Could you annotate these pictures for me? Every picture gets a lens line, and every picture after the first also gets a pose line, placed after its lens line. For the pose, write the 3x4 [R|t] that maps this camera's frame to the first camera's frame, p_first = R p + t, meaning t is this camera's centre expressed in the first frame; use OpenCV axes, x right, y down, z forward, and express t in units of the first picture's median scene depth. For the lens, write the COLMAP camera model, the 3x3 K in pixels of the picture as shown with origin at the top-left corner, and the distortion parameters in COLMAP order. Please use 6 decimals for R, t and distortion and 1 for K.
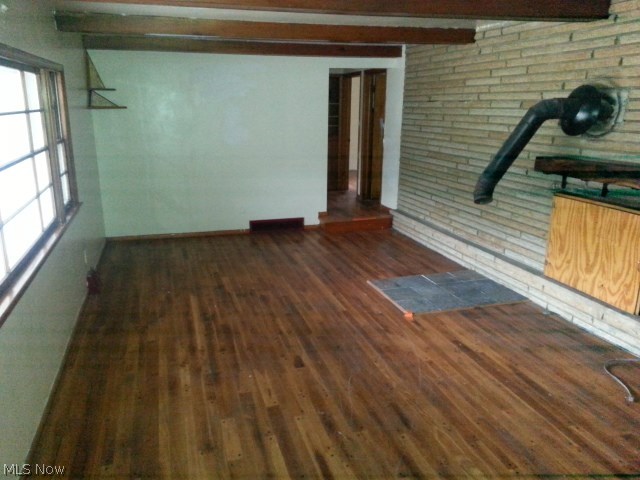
lens RADIAL K [[510.9, 0, 319.8], [0, 510.9, 241.4], [0, 0, 1]] dist [0.019089, 0.002445]
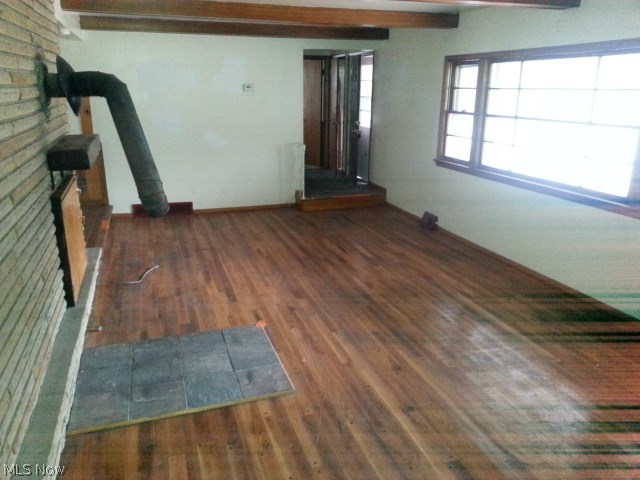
lens RADIAL K [[510.9, 0, 319.5], [0, 510.9, 237.6], [0, 0, 1]] dist [0.019089, 0.002445]
pose [[-0.999729, 0.001958, -0.023186, 0.111170], [-0.010407, 0.853601, 0.520823, -0.521737], [0.020811, 0.520923, -0.853350, 1.976819]]
